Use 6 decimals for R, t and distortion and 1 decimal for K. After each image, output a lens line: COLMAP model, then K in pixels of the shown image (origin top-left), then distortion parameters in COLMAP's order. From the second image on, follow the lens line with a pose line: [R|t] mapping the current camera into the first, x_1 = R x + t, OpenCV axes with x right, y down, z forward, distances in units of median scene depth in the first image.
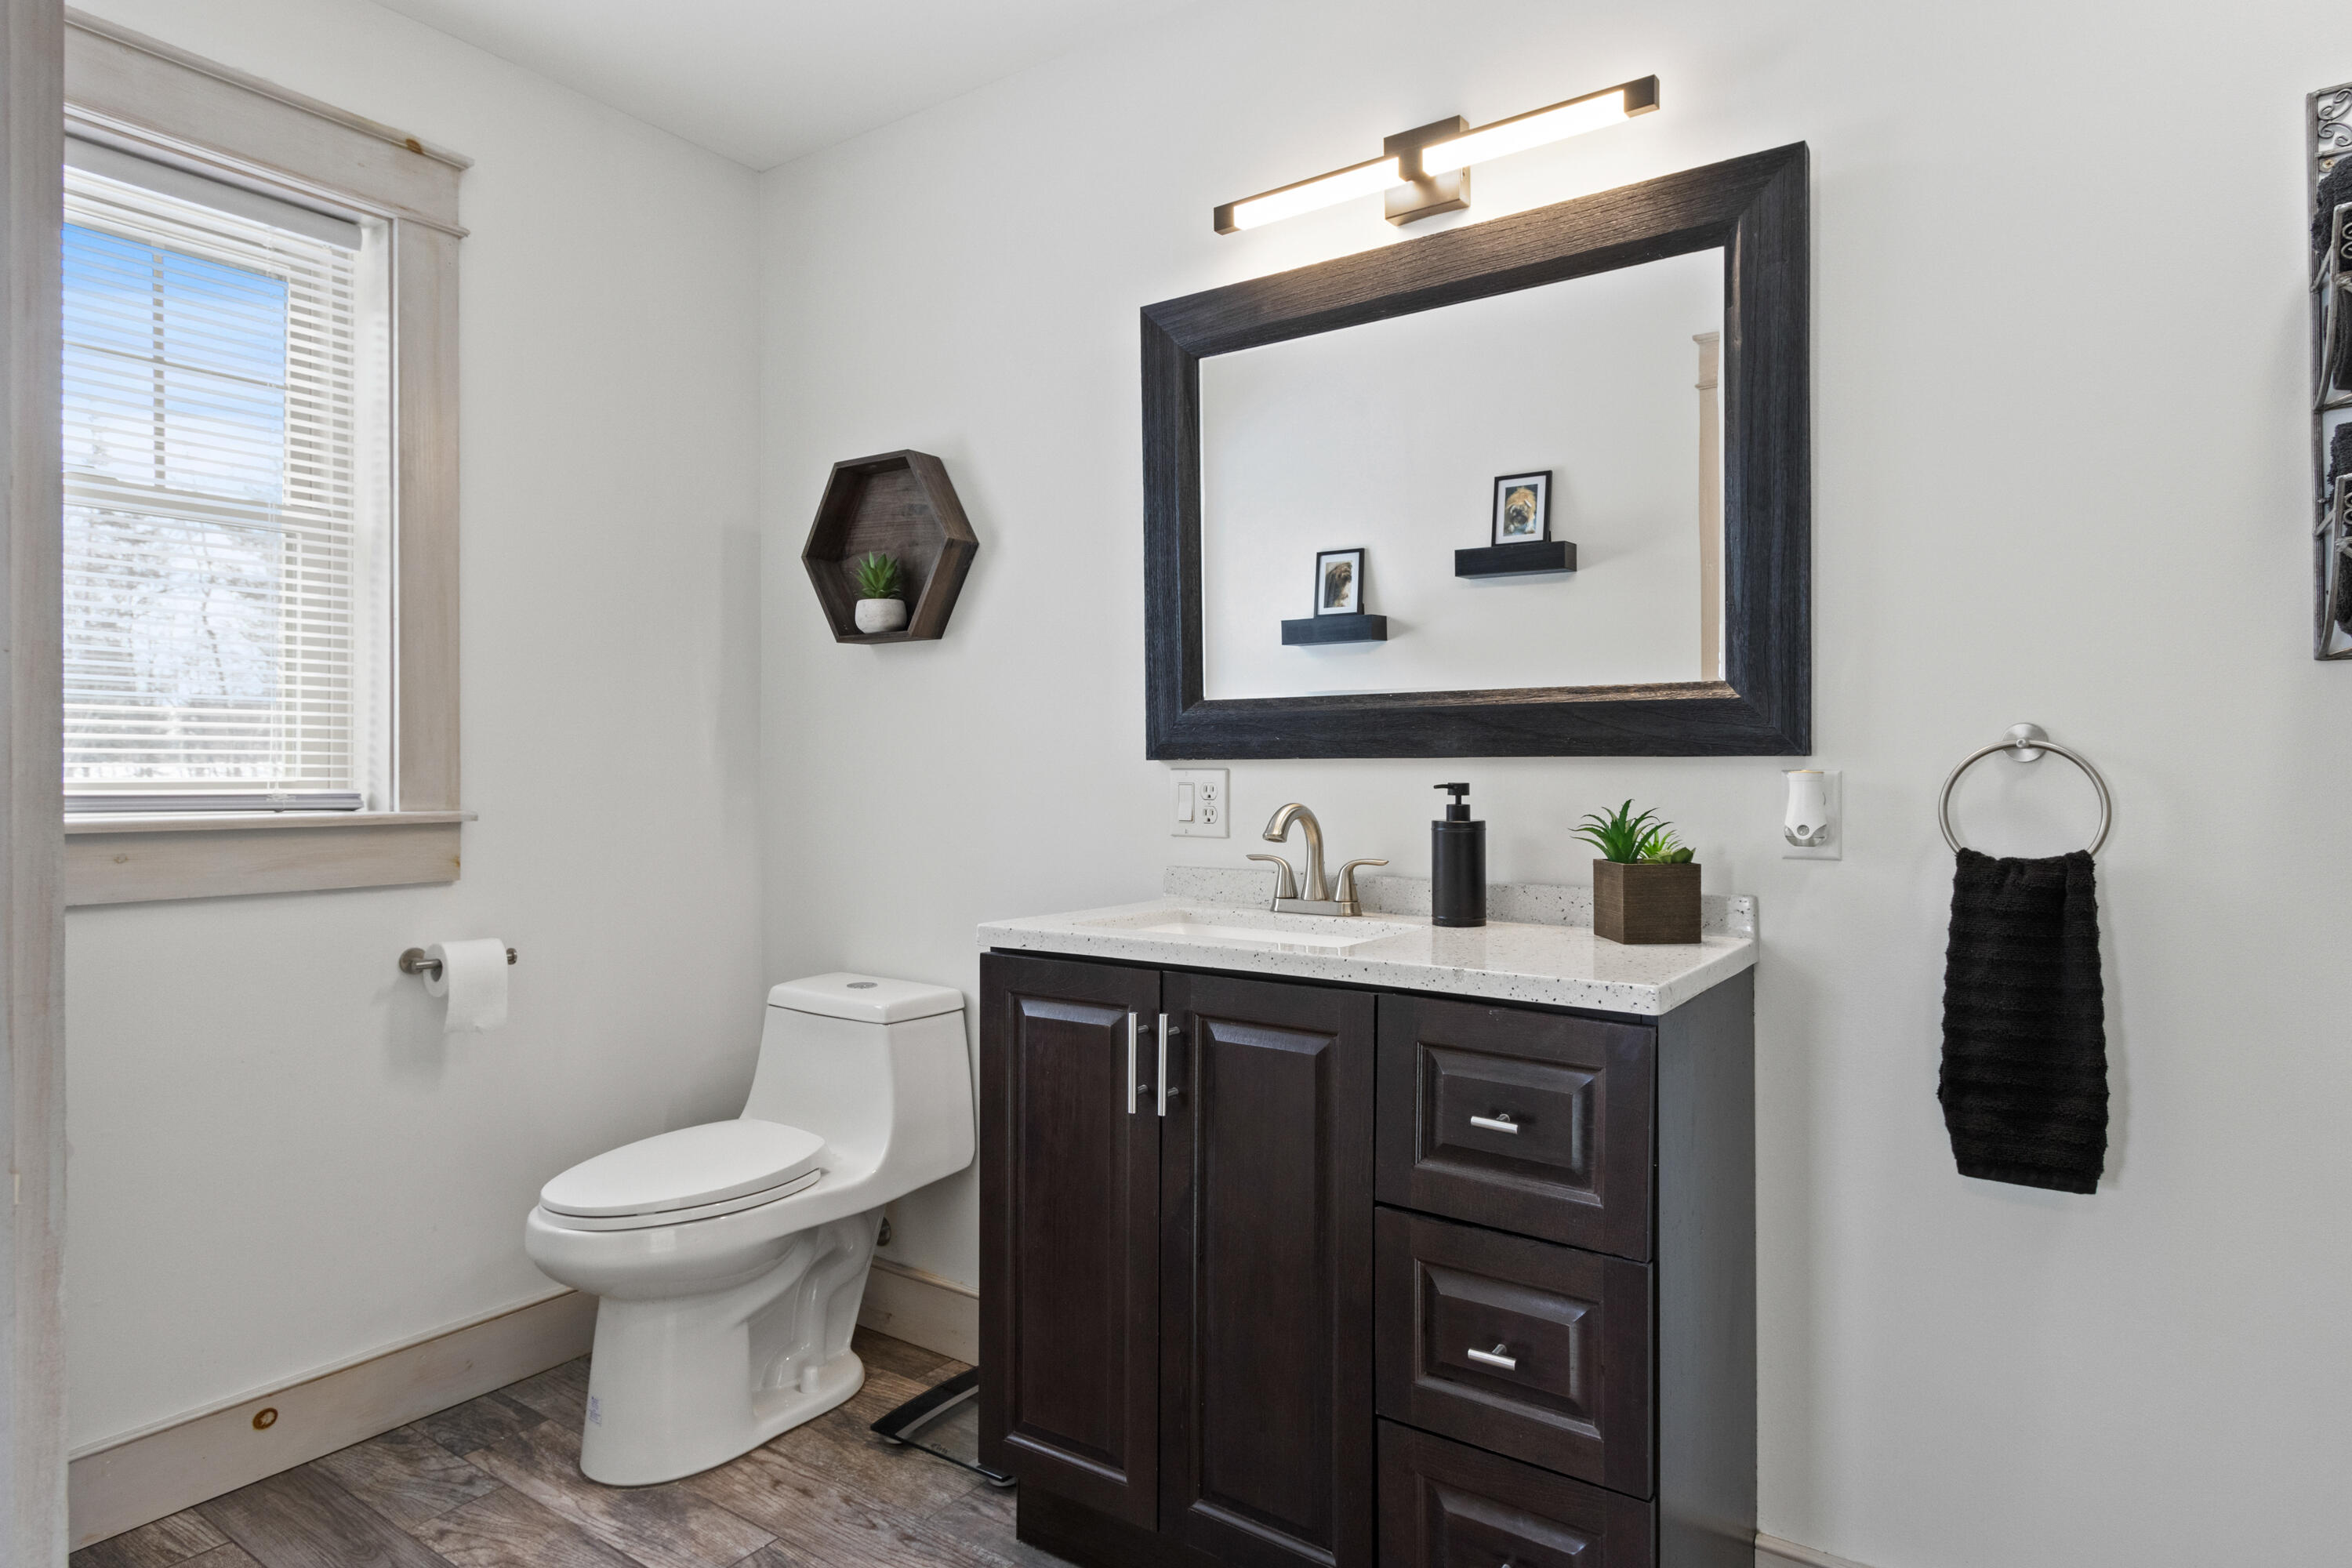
lens RADIAL K [[1332.0, 0, 1175.3], [0, 1332.0, 778.3], [0, 0, 1]] dist [-0.000210, 0.000095]
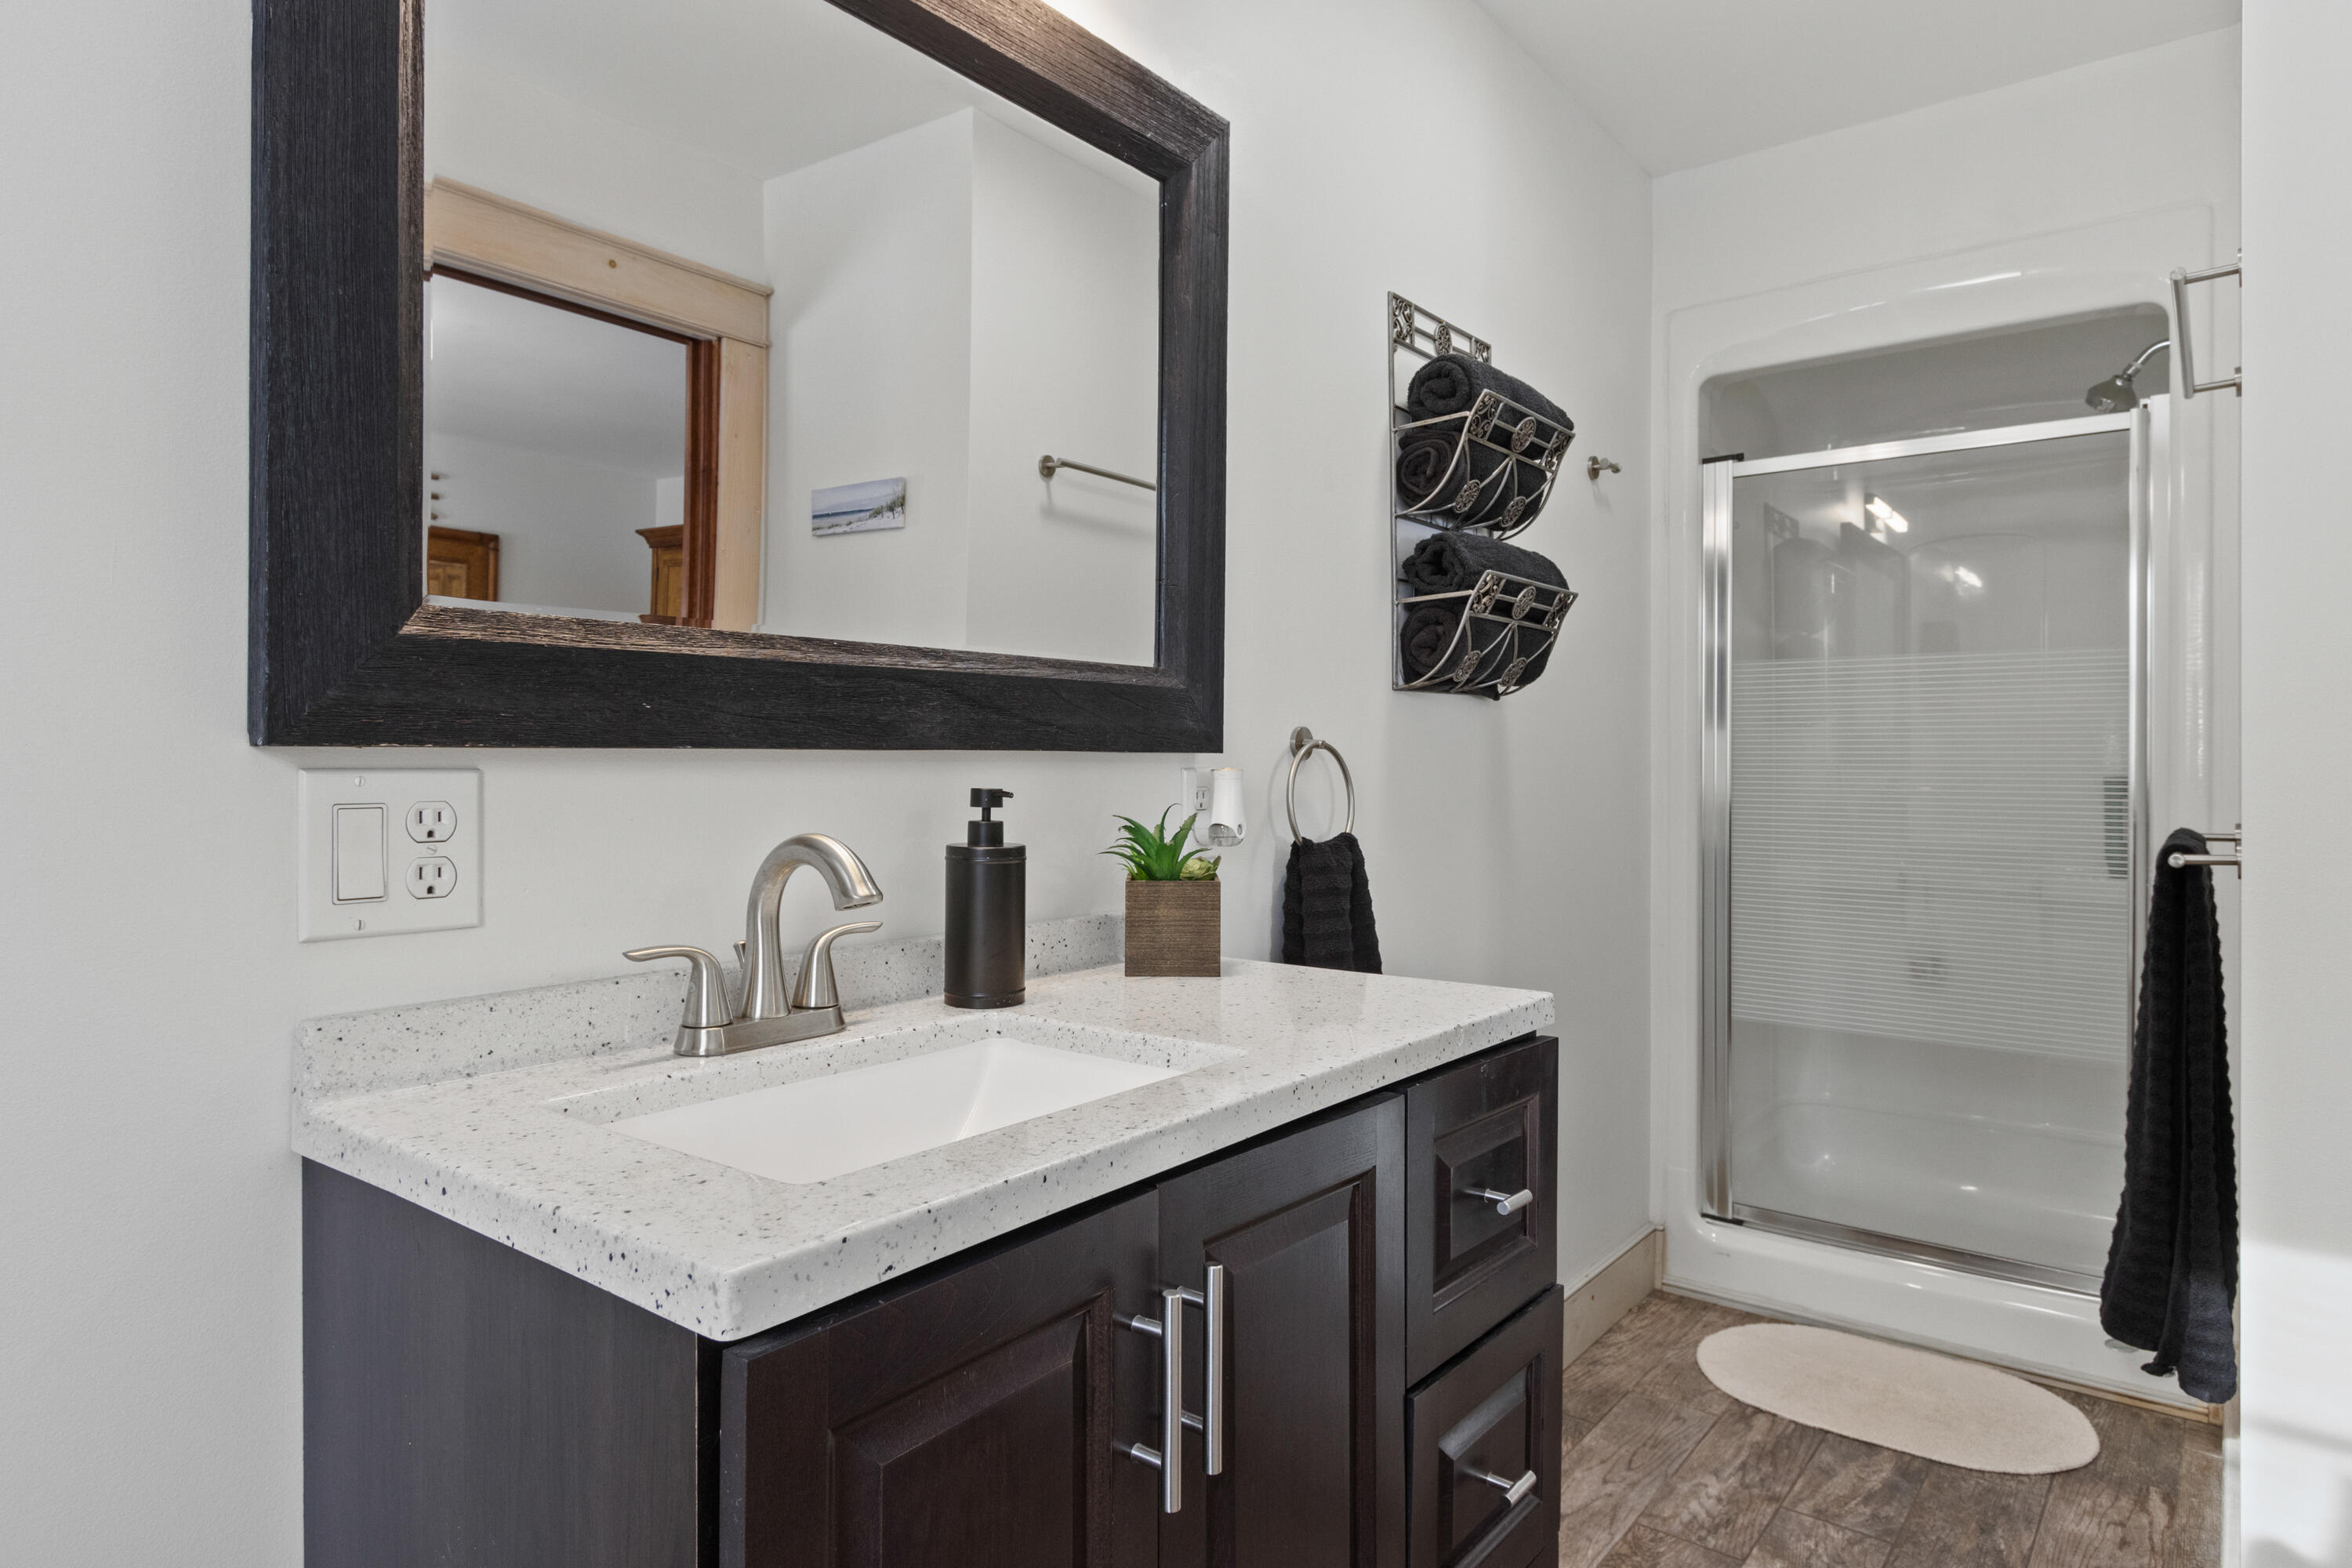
lens RADIAL K [[1332.0, 0, 1177.7], [0, 1332.0, 771.2], [0, 0, 1]] dist [-0.000210, 0.000095]
pose [[0.060320, -0.009525, 0.998134, -0.445520], [0.004146, 0.999948, 0.009292, -0.011081], [-0.998170, 0.003578, 0.060356, 0.860716]]
